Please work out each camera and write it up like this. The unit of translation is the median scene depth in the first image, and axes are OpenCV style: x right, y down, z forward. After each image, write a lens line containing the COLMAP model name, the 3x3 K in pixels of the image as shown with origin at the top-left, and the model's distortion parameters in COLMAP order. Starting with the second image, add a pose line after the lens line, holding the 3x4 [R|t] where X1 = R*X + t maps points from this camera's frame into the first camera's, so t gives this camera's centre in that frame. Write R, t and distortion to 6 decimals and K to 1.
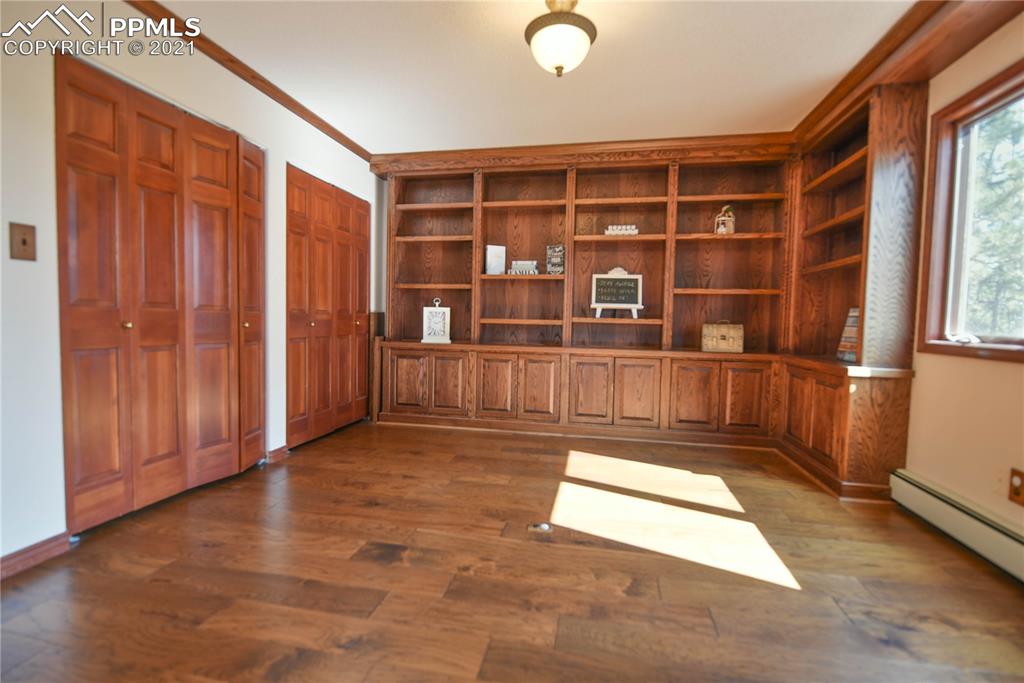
lens RADIAL K [[466.6, 0, 510.7], [0, 466.6, 341.7], [0, 0, 1]] dist [0.003426, -0.009587]
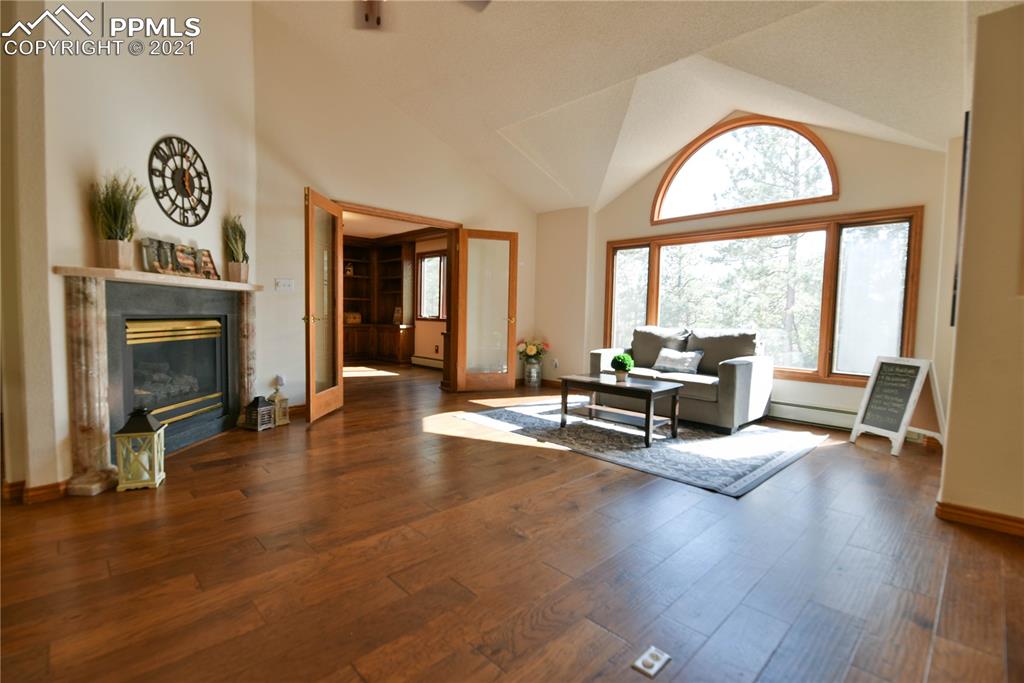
lens RADIAL K [[466.6, 0, 510.7], [0, 466.6, 341.7], [0, 0, 1]] dist [0.003426, -0.009587]
pose [[0.564185, -0.057384, 0.823652, -1.487038], [0.032740, 0.998352, 0.047129, 0.037753], [-0.824999, 0.000377, 0.565134, -1.442722]]
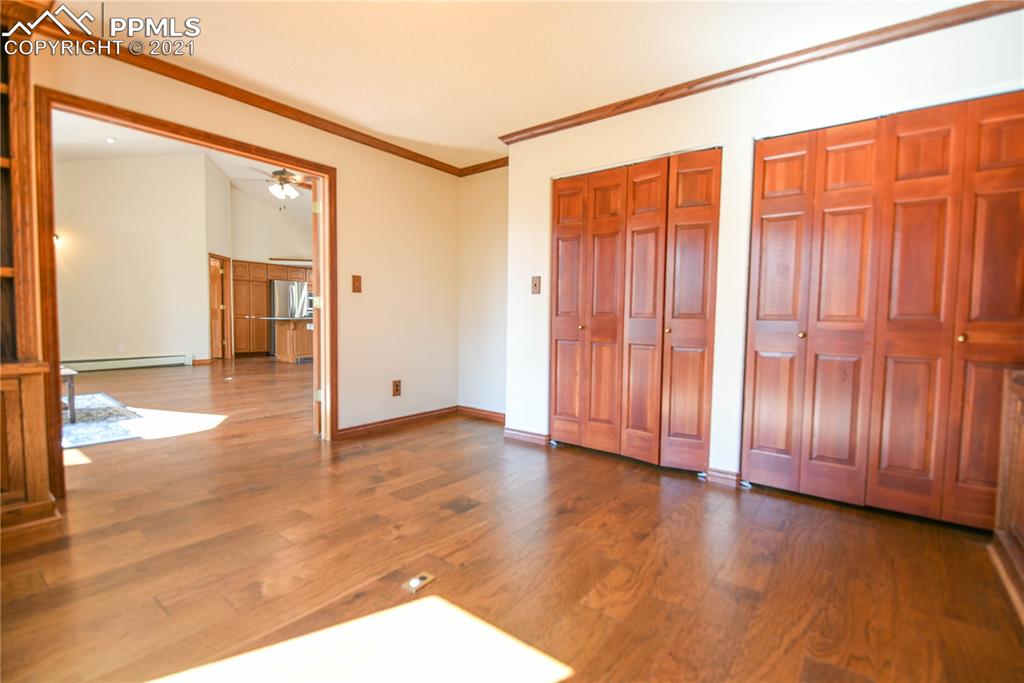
lens RADIAL K [[466.6, 0, 510.7], [0, 466.6, 341.7], [0, 0, 1]] dist [0.003426, -0.009587]
pose [[-0.446798, 0.022232, -0.894358, 0.559405], [-0.068742, 0.995883, 0.059097, -0.050152], [0.891990, 0.087884, -0.443430, 1.178745]]
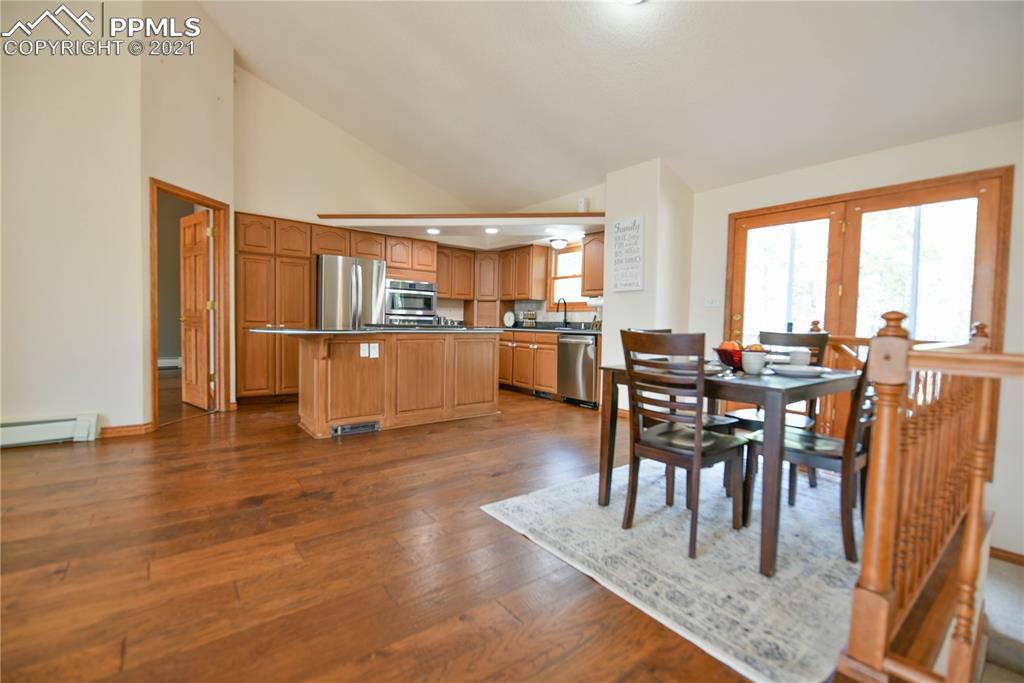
lens RADIAL K [[442.2, 0, 509.9], [0, 442.2, 342.2], [0, 0, 1]] dist [-0.001944, -0.010095]
pose [[-0.646834, -0.000891, -0.762630, -1.116788], [-0.074663, 0.995269, 0.062163, -0.000597], [0.758967, 0.097149, -0.643841, -0.477726]]
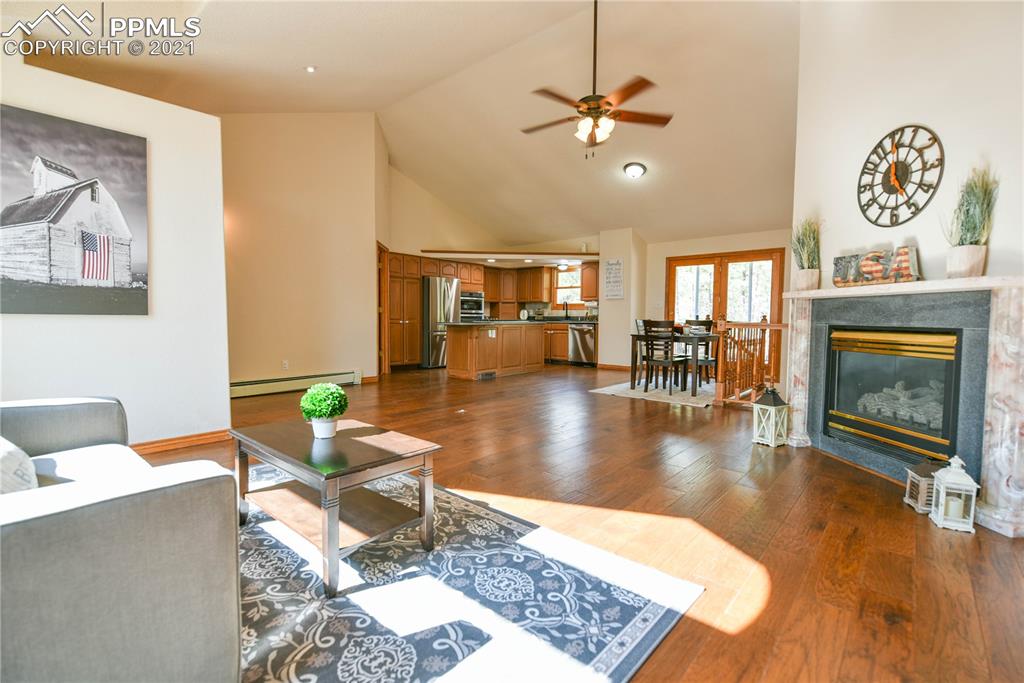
lens RADIAL K [[460.9, 0, 510.9], [0, 460.9, 342.0], [0, 0, 1]] dist [0.001760, -0.009524]
pose [[-0.495194, 0.022570, -0.868489, 0.416471], [-0.062123, 0.996184, 0.061310, 0.021735], [0.866559, 0.084314, -0.491902, -0.275054]]
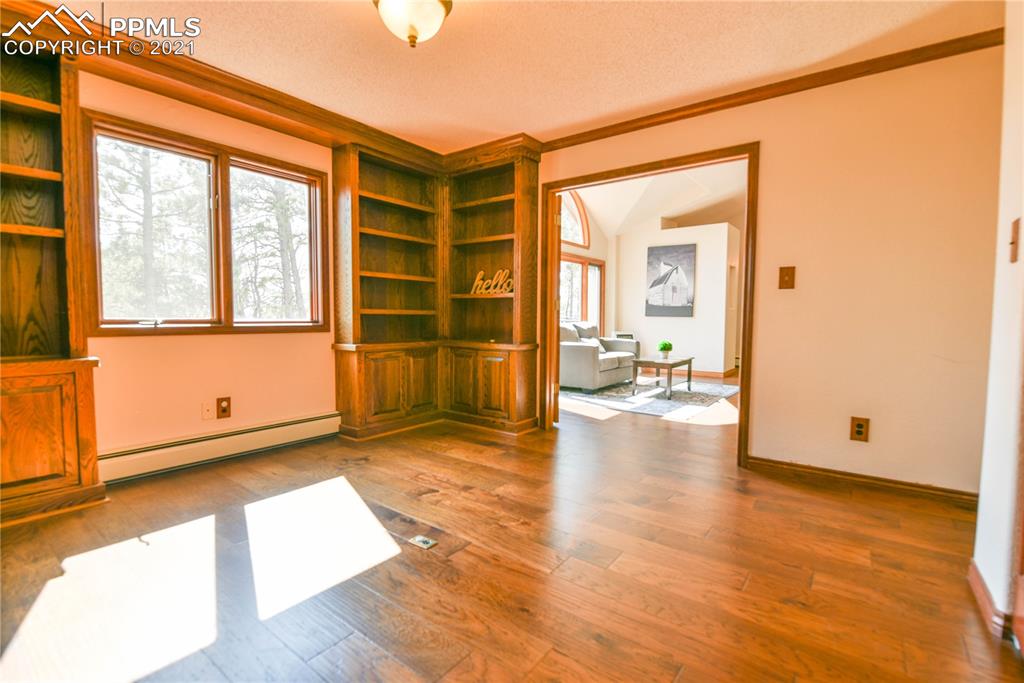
lens RADIAL K [[466.6, 0, 510.7], [0, 466.6, 341.7], [0, 0, 1]] dist [0.003426, -0.009587]
pose [[-0.900809, -0.051188, 0.431188, -0.379600], [-0.003783, 0.993915, 0.110087, -0.077150], [-0.434199, 0.097537, -0.895521, 1.387130]]
